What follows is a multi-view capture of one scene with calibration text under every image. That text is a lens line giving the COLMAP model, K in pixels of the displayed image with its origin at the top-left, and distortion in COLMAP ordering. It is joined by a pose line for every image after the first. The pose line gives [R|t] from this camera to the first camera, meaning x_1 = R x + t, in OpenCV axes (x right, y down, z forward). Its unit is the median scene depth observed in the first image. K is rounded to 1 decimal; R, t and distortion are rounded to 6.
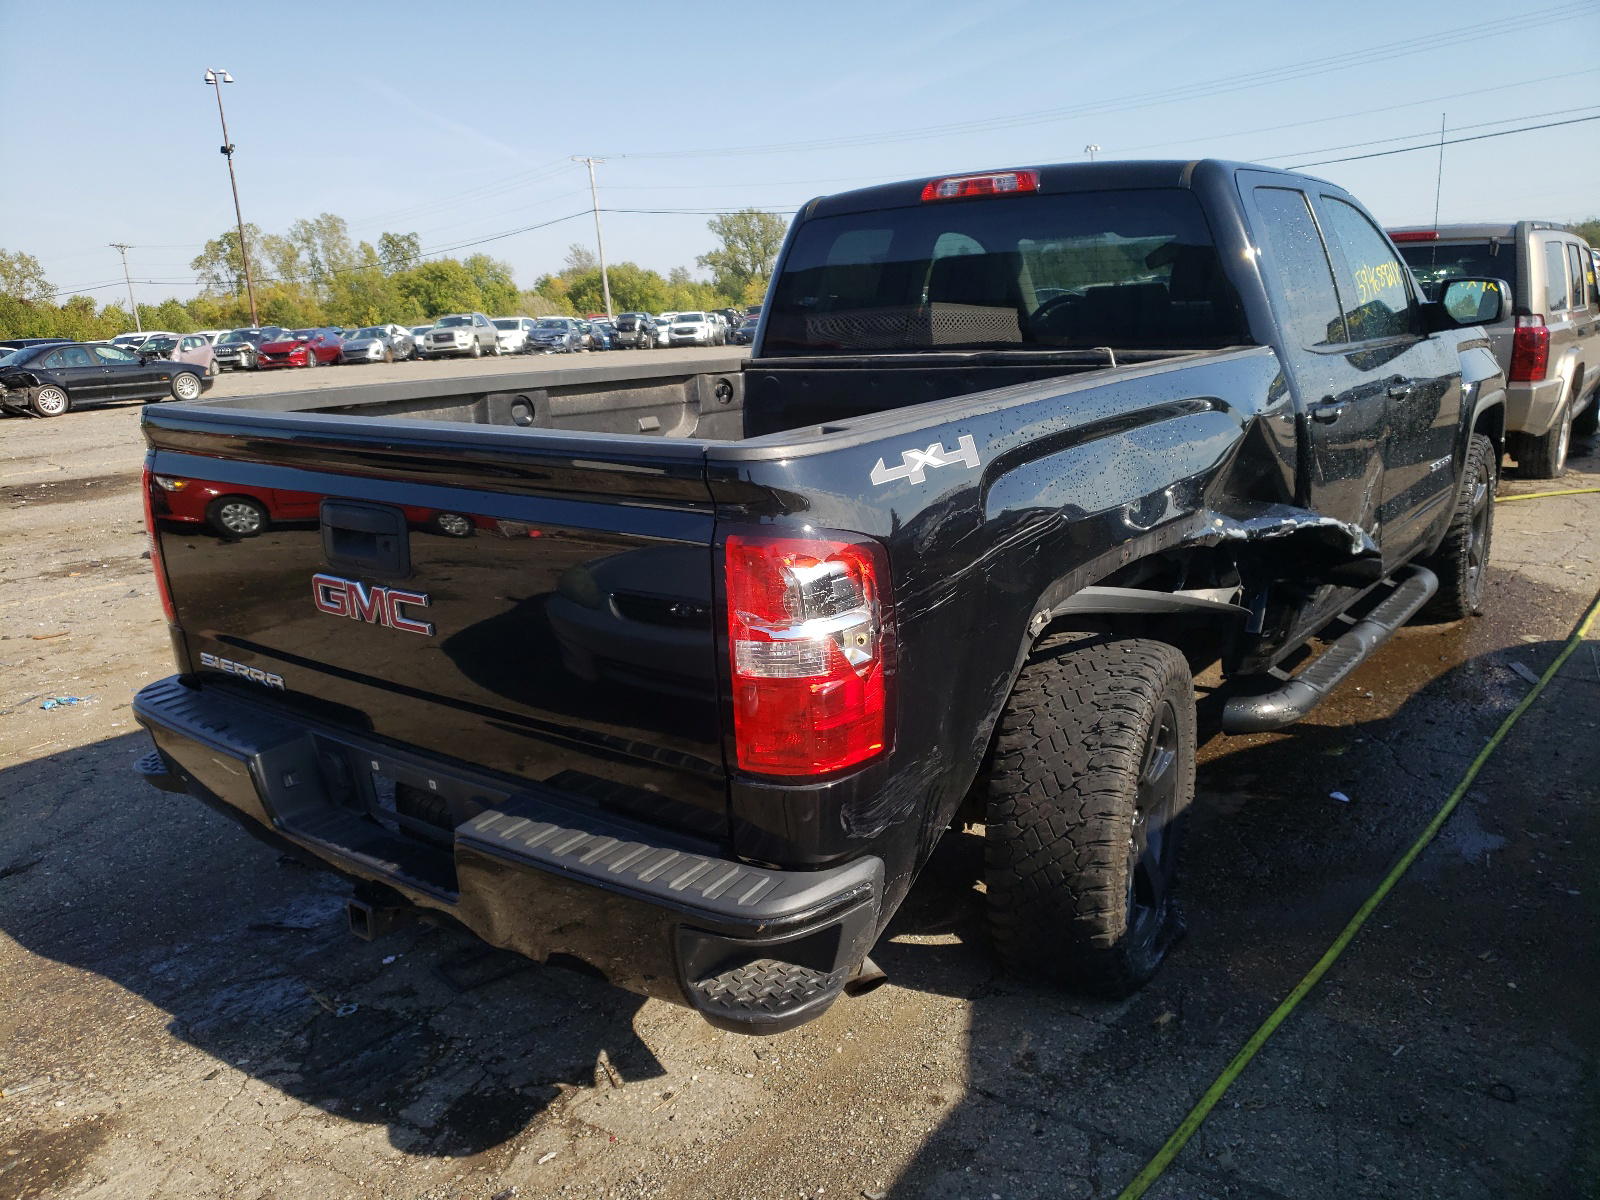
lens RADIAL K [[1243.1, 0, 723.9], [0, 1243.1, 599.7], [0, 0, 1]] dist [0.010289, 0.003460]
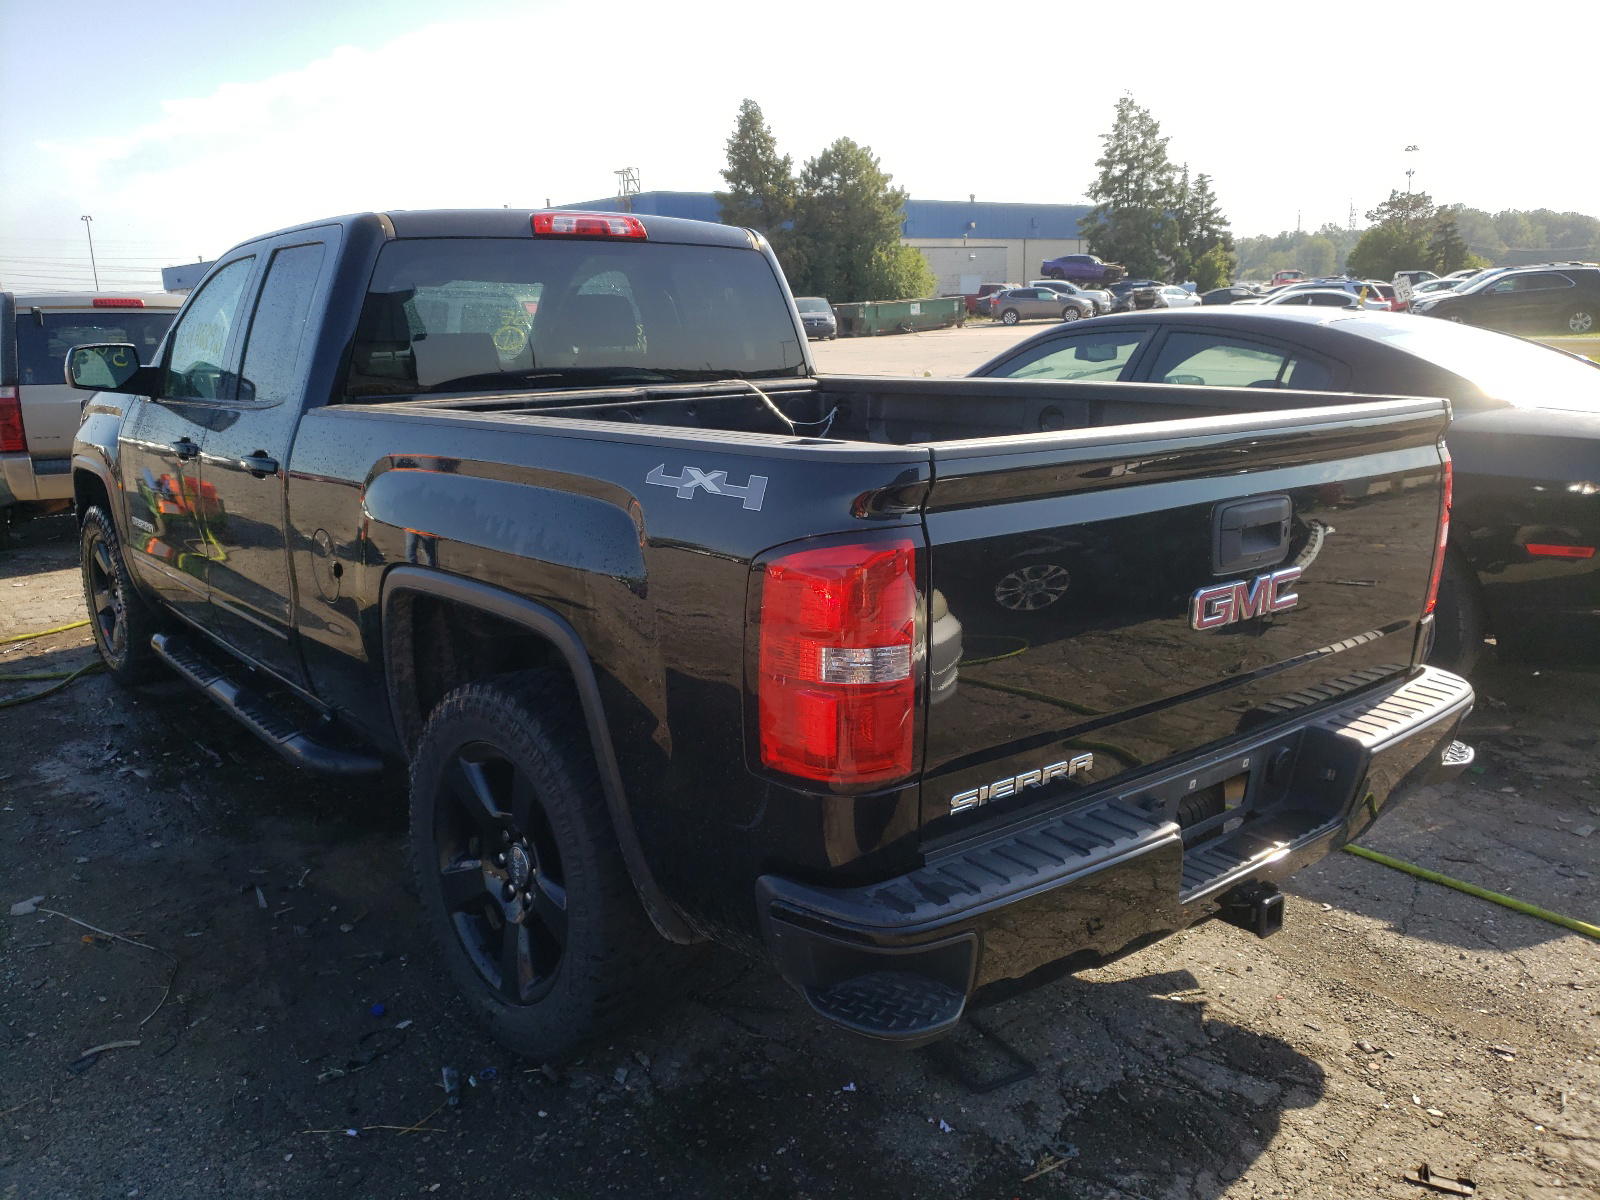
lens RADIAL K [[1259.0, 0, 773.1], [0, 1259.0, 601.2], [0, 0, 1]] dist [0.006890, 0.000976]
pose [[0.212285, -0.168334, 0.962600, -1.188033], [0.231170, 0.965743, 0.117903, -0.182440], [-0.949471, 0.197495, 0.243926, 0.985952]]
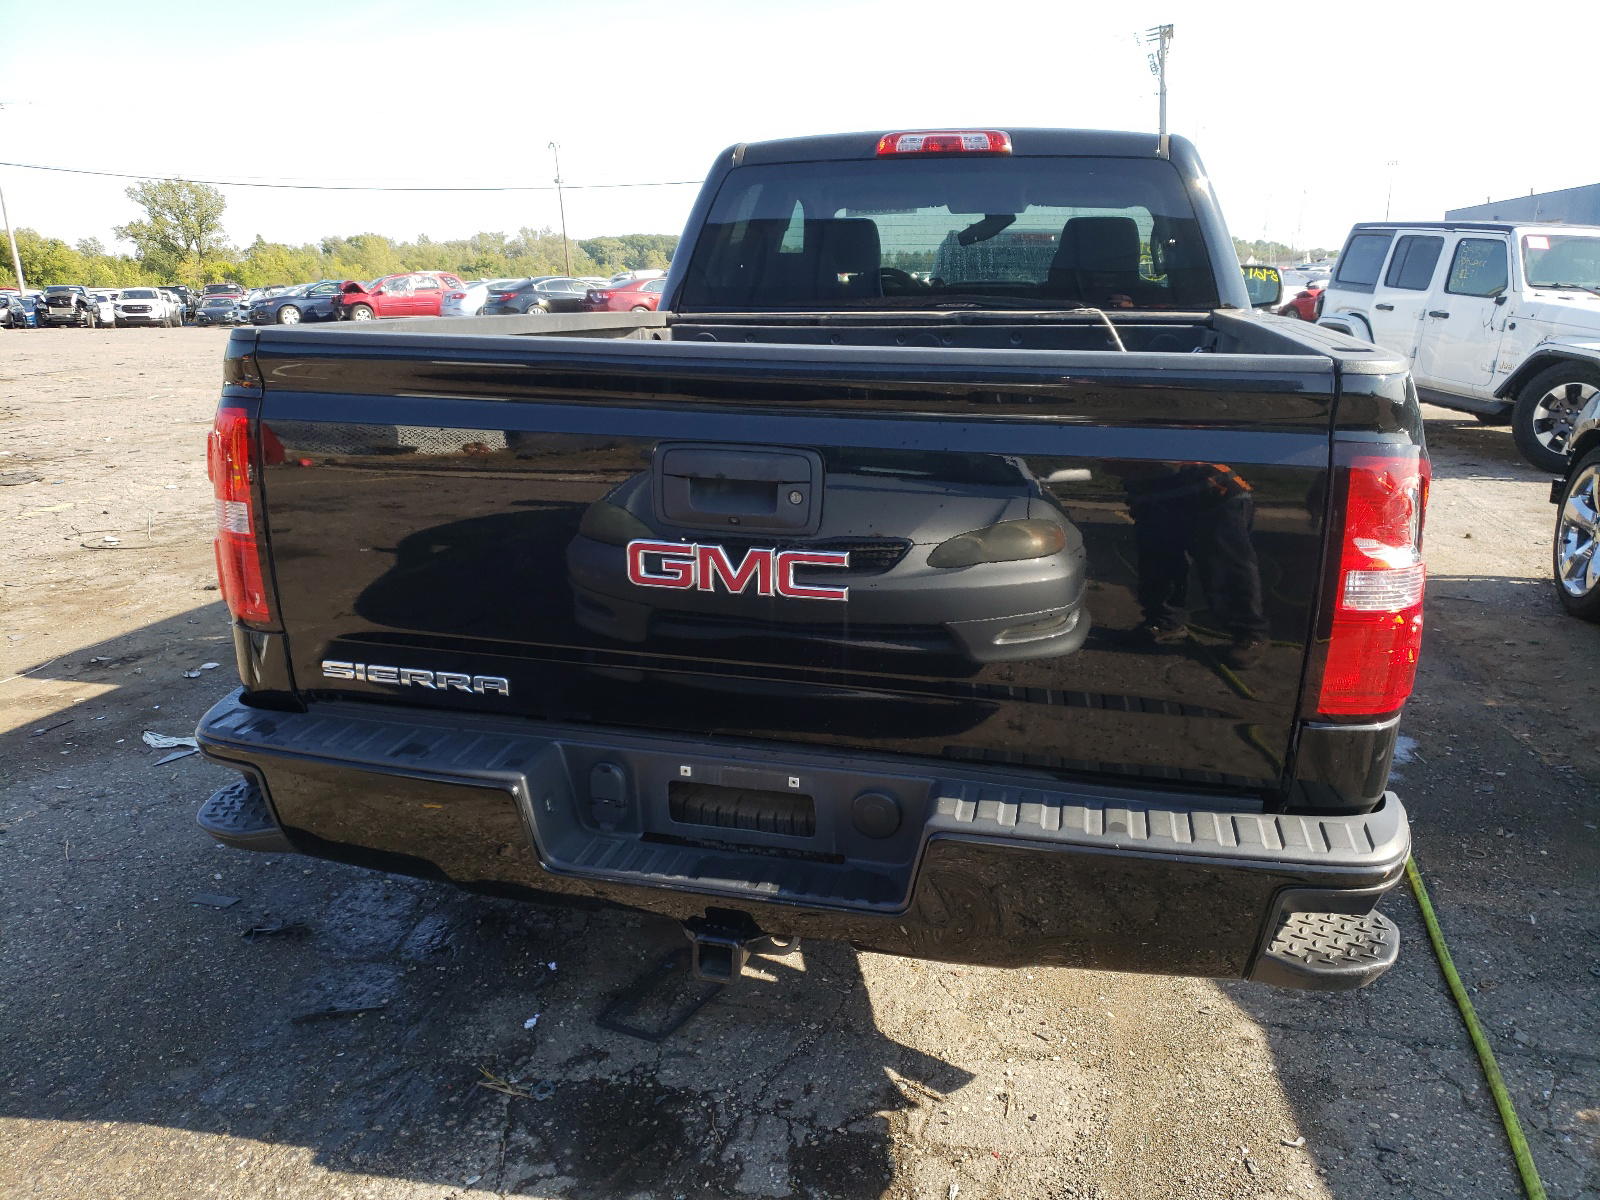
lens RADIAL K [[1259.0, 0, 773.1], [0, 1259.0, 601.2], [0, 0, 1]] dist [0.006890, 0.000976]
pose [[0.910816, -0.059586, 0.408489, -0.523720], [0.056771, 0.998206, 0.019023, 0.007692], [-0.408890, 0.005864, 0.912565, 0.210682]]
